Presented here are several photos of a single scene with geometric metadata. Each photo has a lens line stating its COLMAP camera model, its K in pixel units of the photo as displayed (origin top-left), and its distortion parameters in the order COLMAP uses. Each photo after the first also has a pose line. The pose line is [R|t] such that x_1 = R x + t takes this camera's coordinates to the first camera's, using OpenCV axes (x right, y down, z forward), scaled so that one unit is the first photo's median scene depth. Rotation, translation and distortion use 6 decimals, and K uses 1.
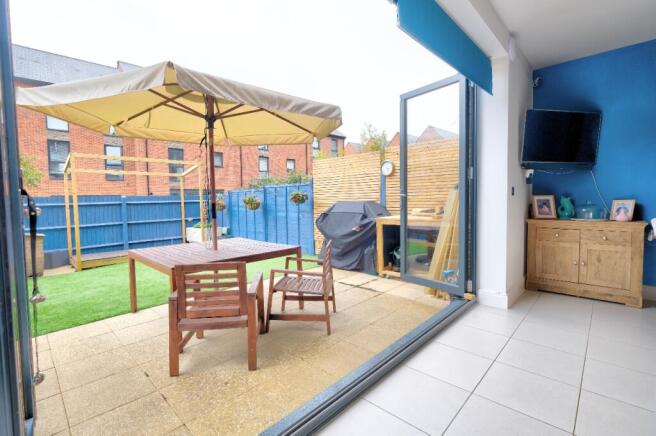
lens RADIAL K [[295.5, 0, 331.6], [0, 295.5, 214.2], [0, 0, 1]] dist [-0.002539, 0.001252]
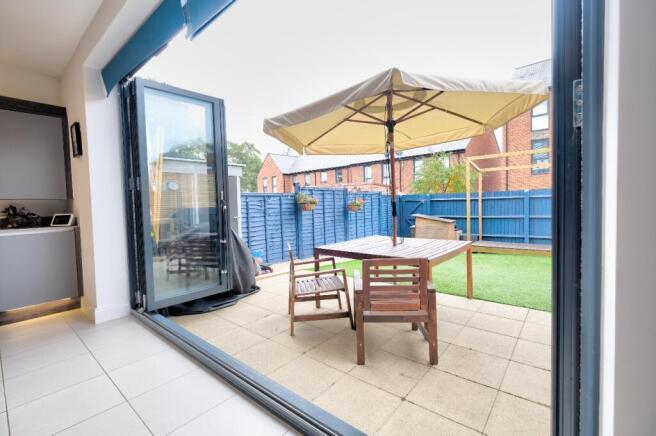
lens RADIAL K [[295.5, 0, 332.6], [0, 295.5, 213.4], [0, 0, 1]] dist [-0.002539, 0.001252]
pose [[0.072466, 0.055558, -0.995822, 0.538033], [-0.025133, 0.998232, 0.053863, -0.042407], [0.997054, 0.021125, 0.073735, 0.580822]]
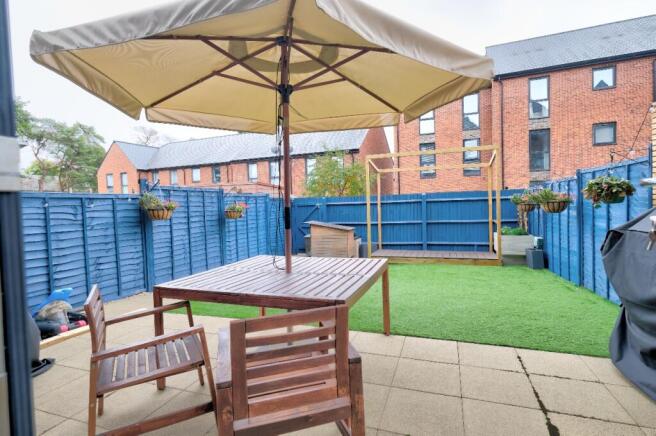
lens RADIAL K [[333.7, 0, 326.9], [0, 333.7, 208.6], [0, 0, 1]] dist [0.004665, 0.000668]
pose [[0.394639, 0.023023, -0.918548, 0.332005], [-0.024931, 0.999586, 0.014344, -0.043050], [0.918498, 0.017240, 0.395050, 0.633254]]
